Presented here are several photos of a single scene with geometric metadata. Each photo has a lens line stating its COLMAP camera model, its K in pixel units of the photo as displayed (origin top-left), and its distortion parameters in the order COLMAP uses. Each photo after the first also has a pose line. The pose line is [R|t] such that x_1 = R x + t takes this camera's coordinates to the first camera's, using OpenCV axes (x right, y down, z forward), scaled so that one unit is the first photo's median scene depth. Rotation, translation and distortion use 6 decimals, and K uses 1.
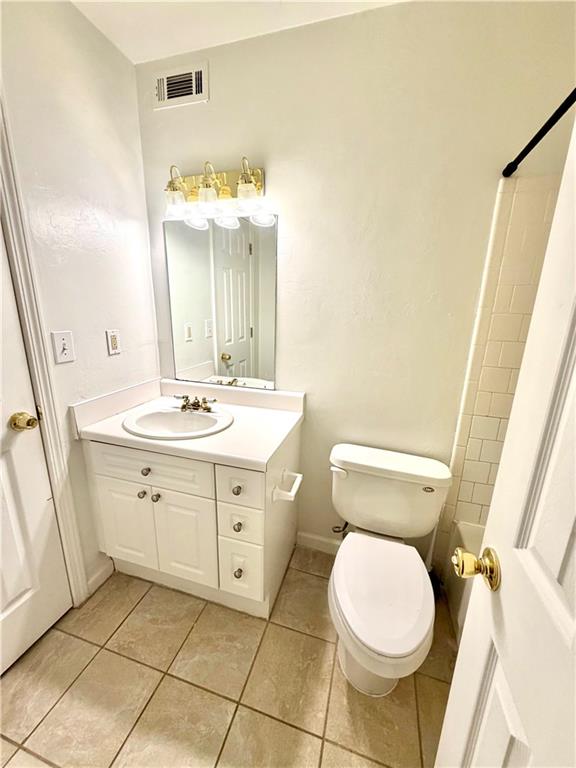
lens RADIAL K [[305.8, 0, 288.4], [0, 305.8, 383.0], [0, 0, 1]] dist [-0.003338, 0.000309]
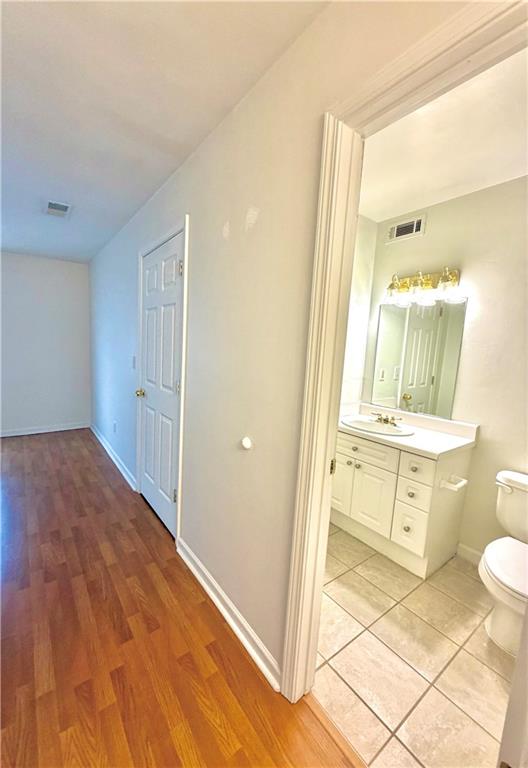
lens RADIAL K [[307.4, 0, 241.4], [0, 307.4, 388.1], [0, 0, 1]] dist [0.000247, 0.000137]
pose [[0.785890, 0.091716, -0.611527, 0.052221], [-0.180287, 0.979959, -0.084719, 0.190289], [0.591501, 0.176830, 0.786675, -0.700919]]
